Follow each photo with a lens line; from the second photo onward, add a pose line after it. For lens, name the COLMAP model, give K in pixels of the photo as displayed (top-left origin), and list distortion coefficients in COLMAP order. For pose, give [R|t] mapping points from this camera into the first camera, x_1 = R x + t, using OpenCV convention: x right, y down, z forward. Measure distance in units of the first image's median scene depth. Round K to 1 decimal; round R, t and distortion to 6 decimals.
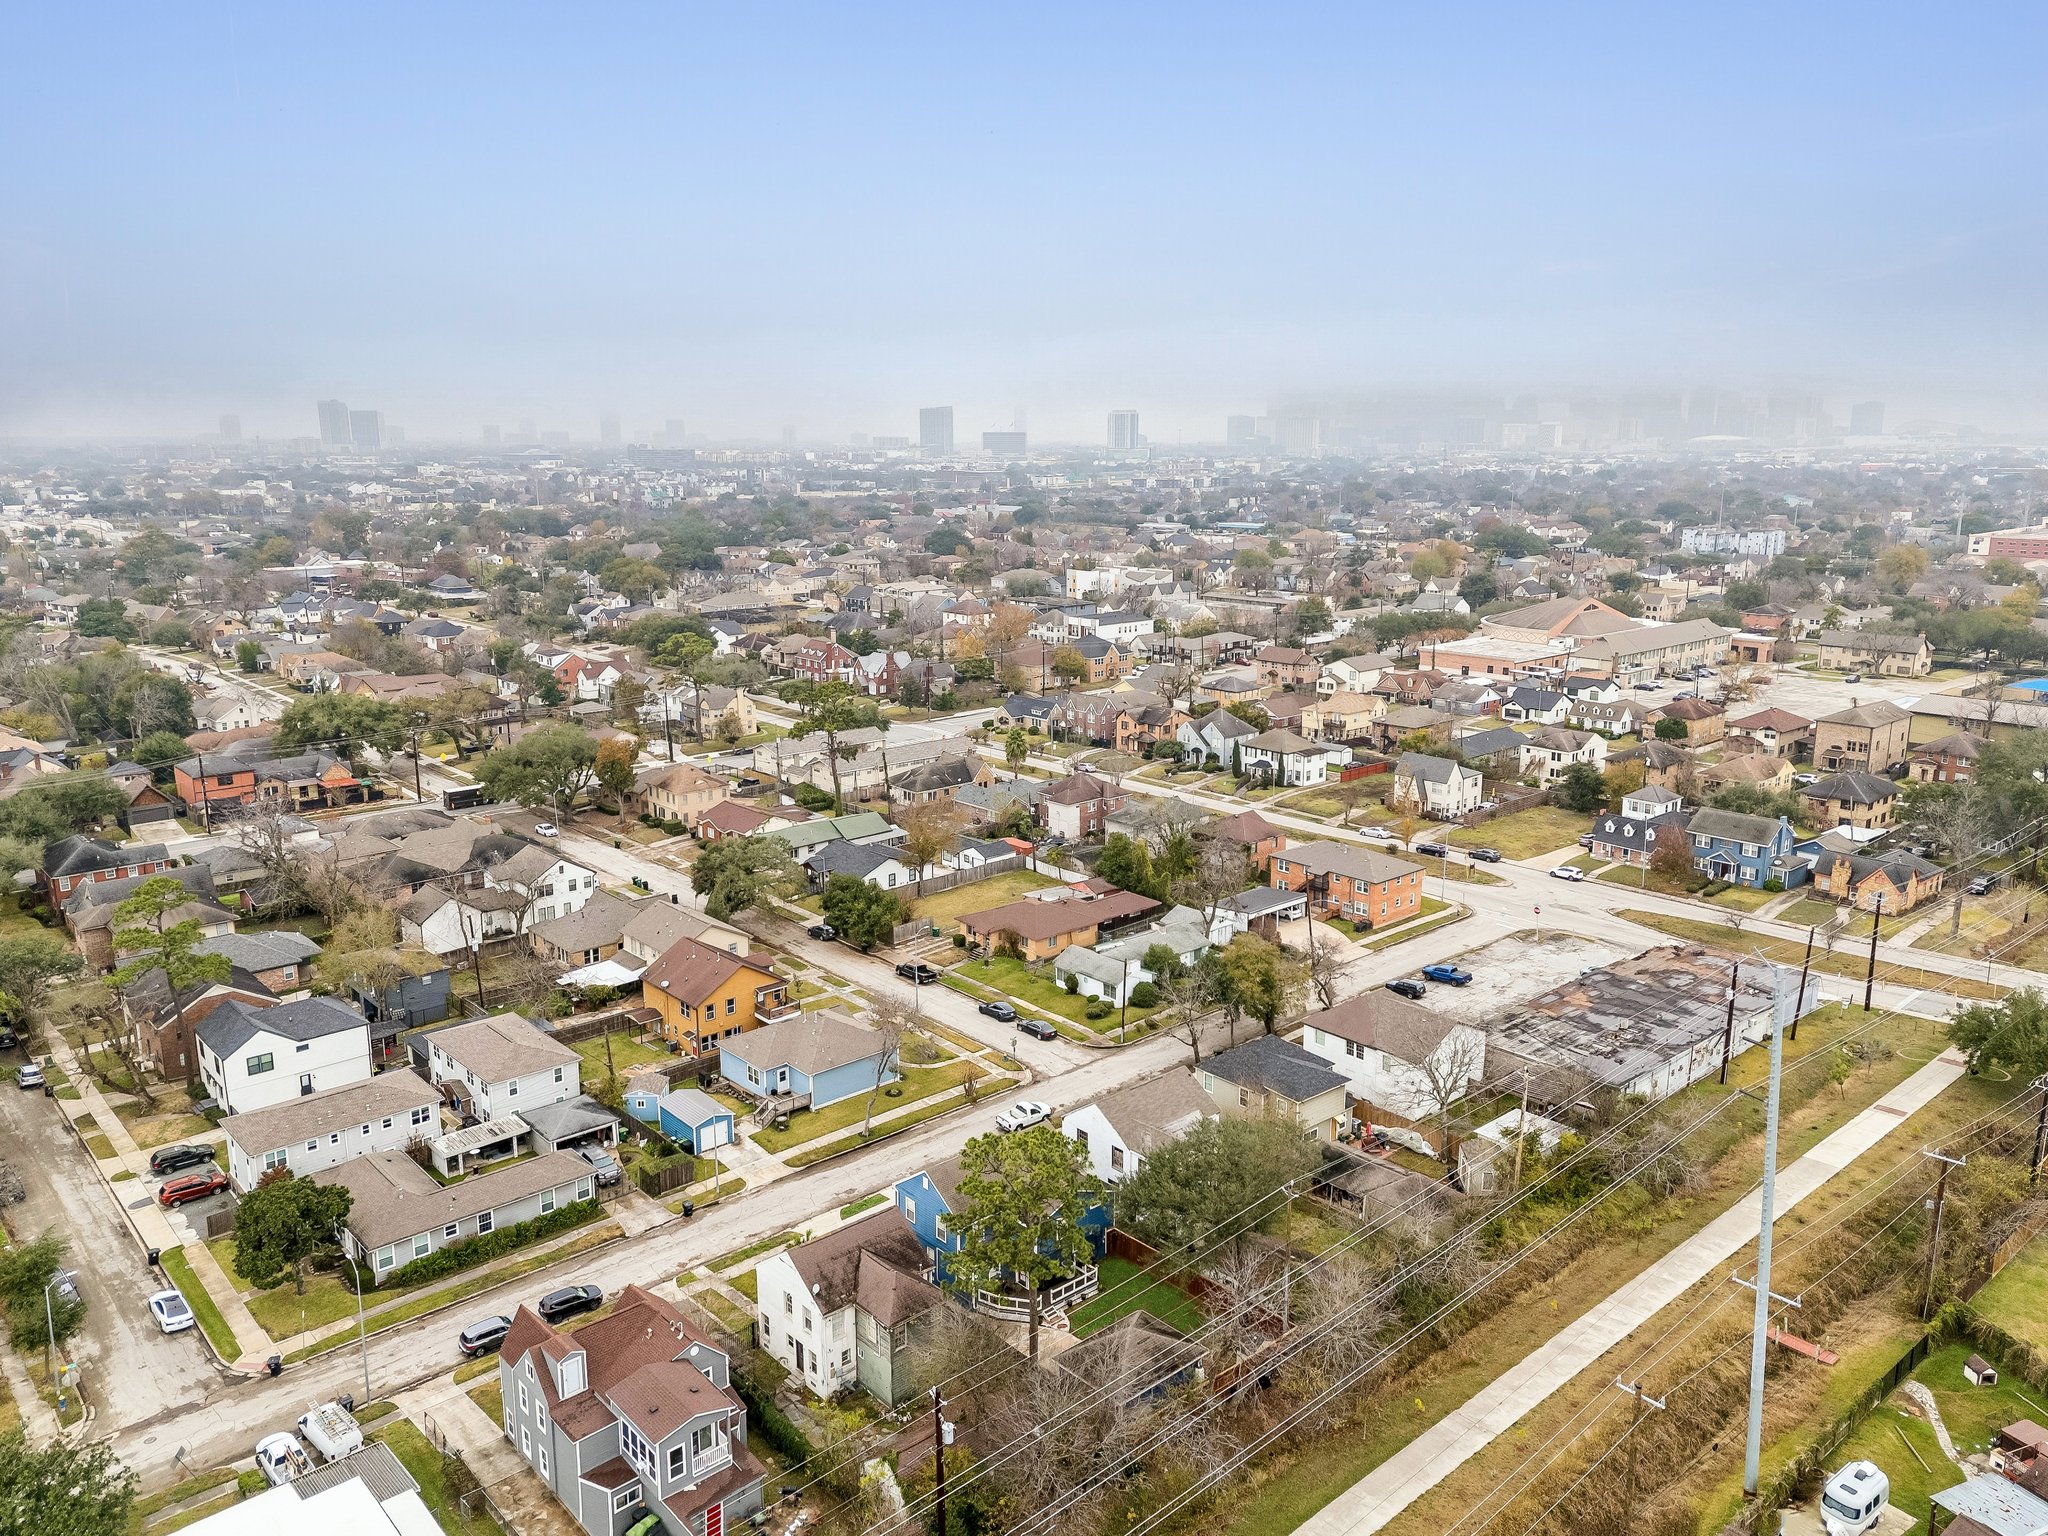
lens RADIAL K [[1516.1, 0, 1027.7], [0, 1516.1, 765.3], [0, 0, 1]] dist [0.064490, -0.048444]
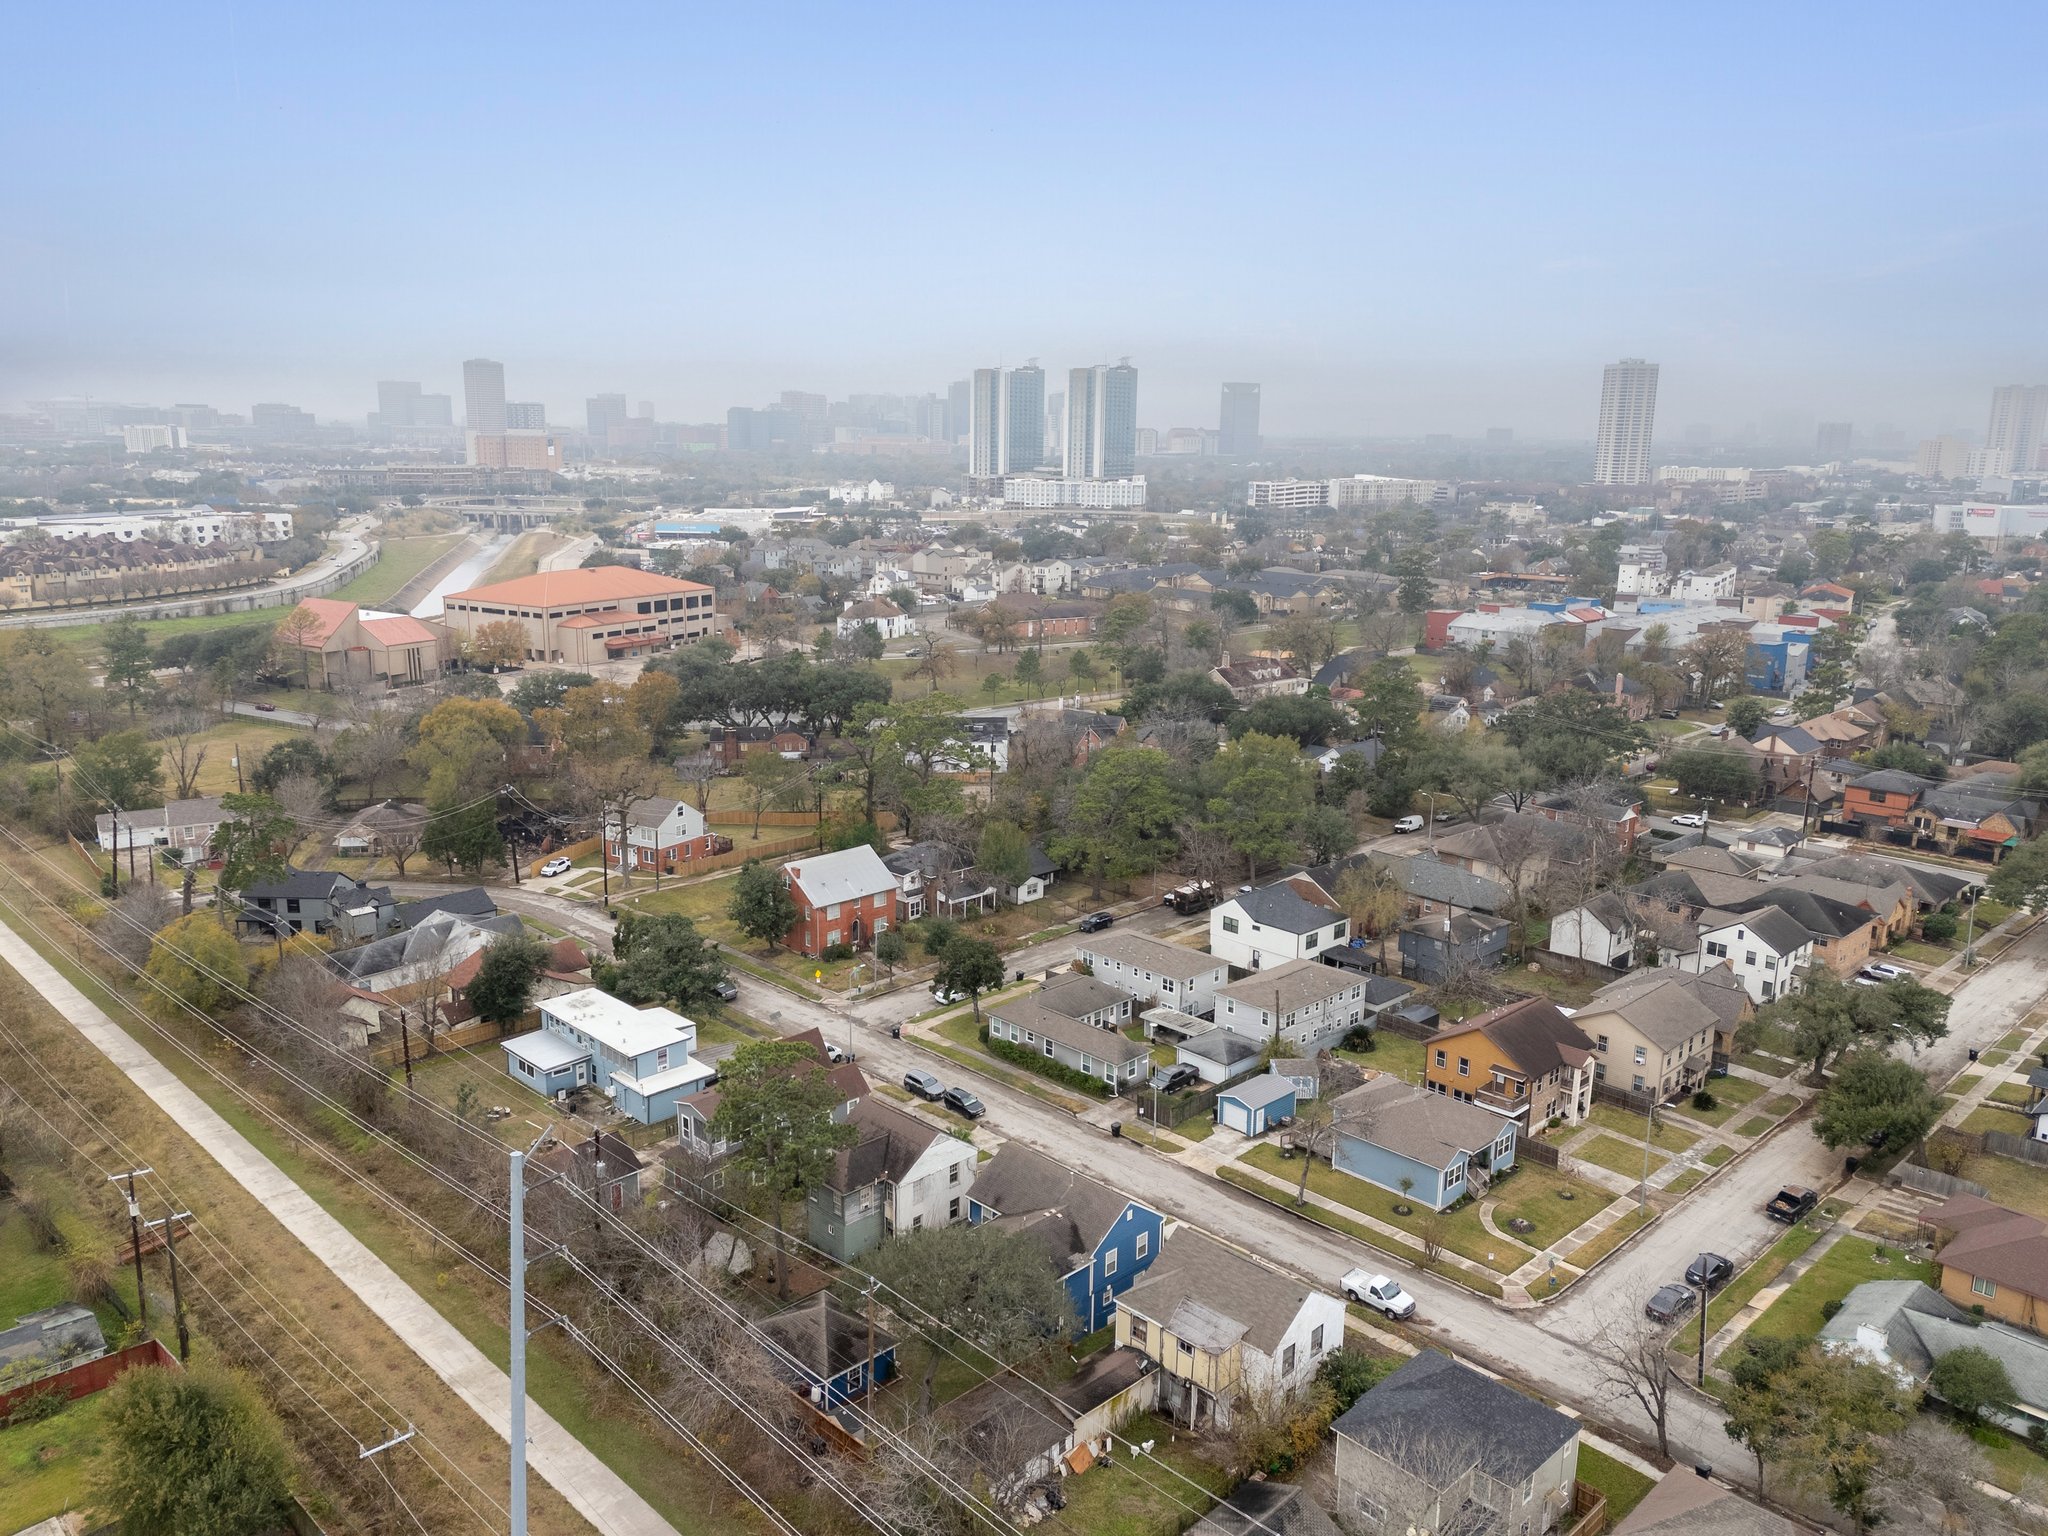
lens RADIAL K [[1516.1, 0, 1023.4], [0, 1516.1, 766.8], [0, 0, 1]] dist [0.064490, -0.048444]
pose [[0.062089, 0.221406, -0.973203, 0.732575], [-0.232842, 0.951392, 0.201589, -0.153721], [0.970531, 0.214086, 0.110623, 0.709175]]
